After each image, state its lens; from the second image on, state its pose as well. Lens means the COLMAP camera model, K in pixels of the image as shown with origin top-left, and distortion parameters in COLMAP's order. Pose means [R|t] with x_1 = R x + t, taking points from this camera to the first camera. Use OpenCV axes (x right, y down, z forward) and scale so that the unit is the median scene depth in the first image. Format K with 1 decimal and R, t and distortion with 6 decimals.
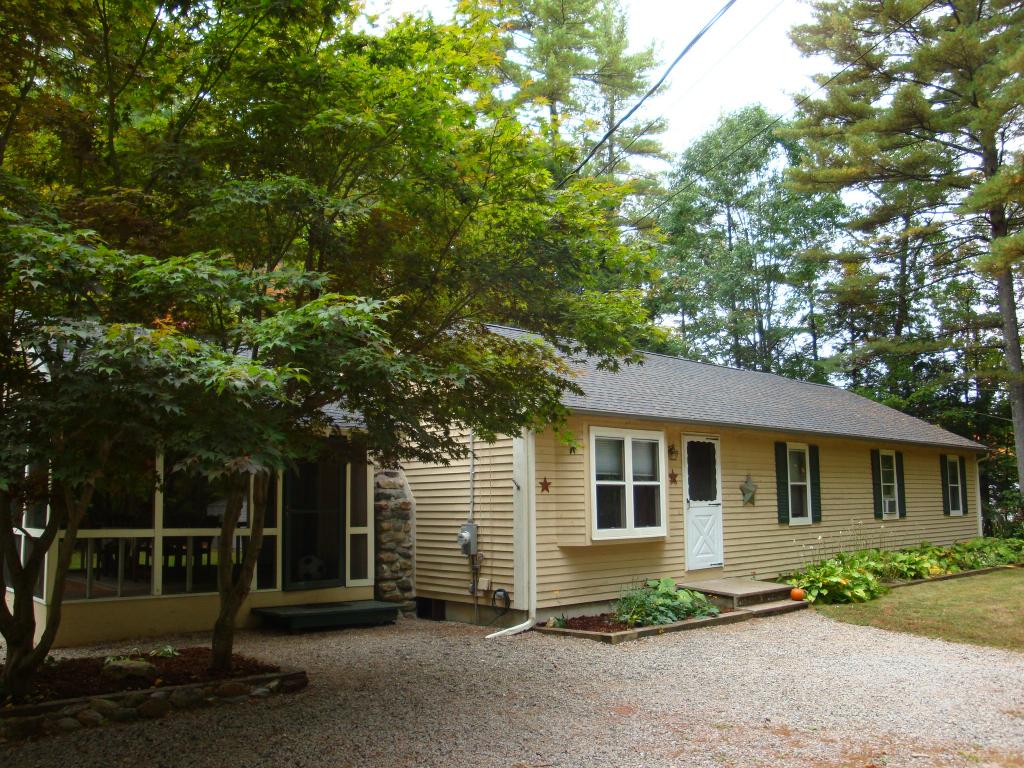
lens RADIAL K [[885.5, 0, 512.0], [0, 885.5, 384.0], [0, 0, 1]] dist [-0.163396, 0.158762]
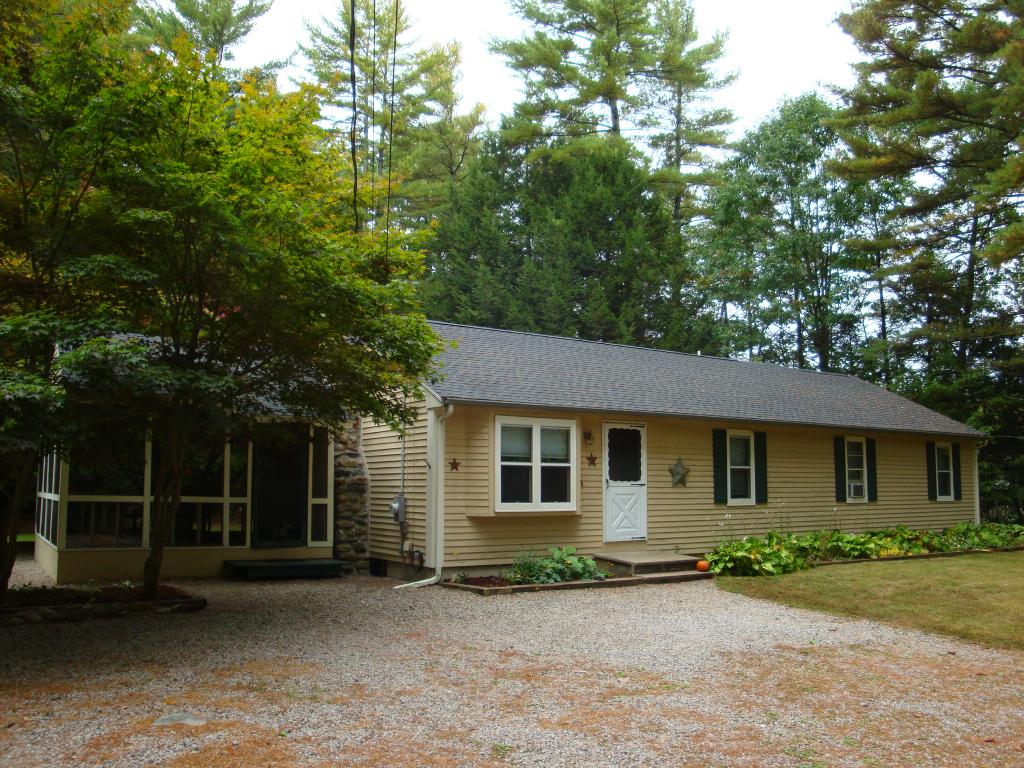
lens RADIAL K [[885.5, 0, 512.0], [0, 885.5, 384.0], [0, 0, 1]] dist [-0.163396, 0.158762]
pose [[0.988567, -0.005165, -0.150691, 0.256968], [0.007837, 0.999822, 0.017139, -0.013028], [0.150576, -0.018124, 0.988432, -0.147658]]
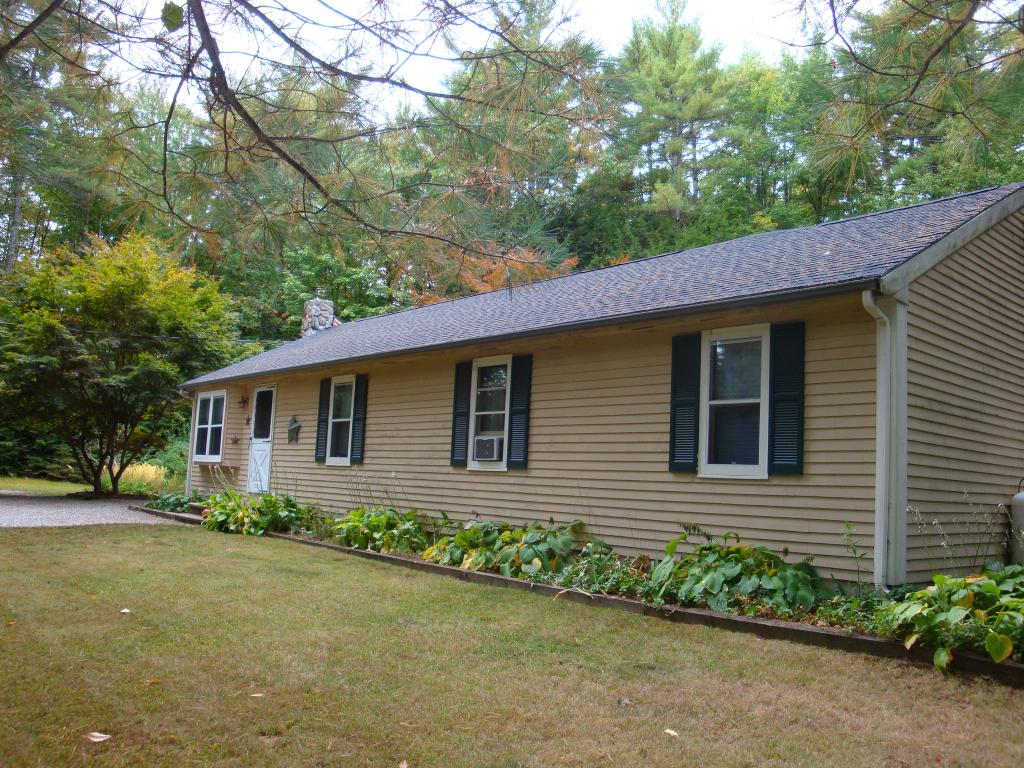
lens RADIAL K [[885.5, 0, 512.0], [0, 885.5, 384.0], [0, 0, 1]] dist [-0.163396, 0.158762]
pose [[-0.056534, -0.072471, -0.995767, 1.497470], [0.126747, 0.988772, -0.079158, 0.208496], [0.990323, -0.130686, -0.046714, 1.481269]]
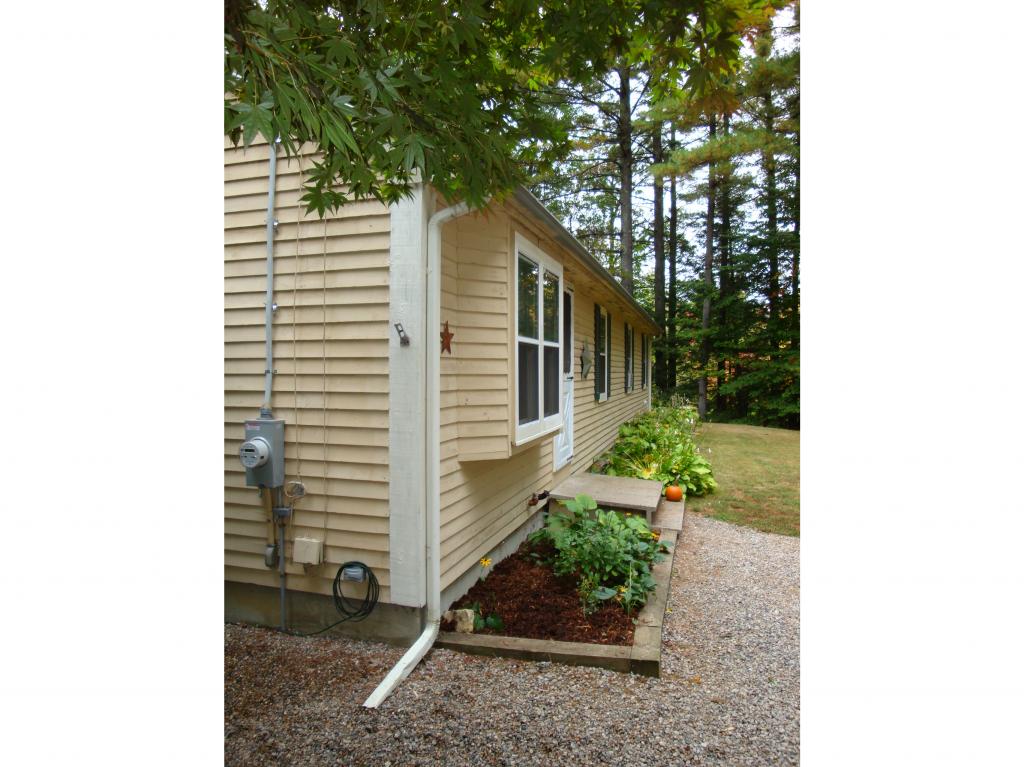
lens RADIAL K [[665.5, 0, 512.0], [0, 665.5, 383.5], [0, 0, 1]] dist [-0.094835, -0.069001]
pose [[0.857905, 0.001218, 0.513808, -0.101864], [-0.079975, 0.988126, 0.131191, 0.076816], [-0.507547, -0.153641, 0.847815, 0.584675]]
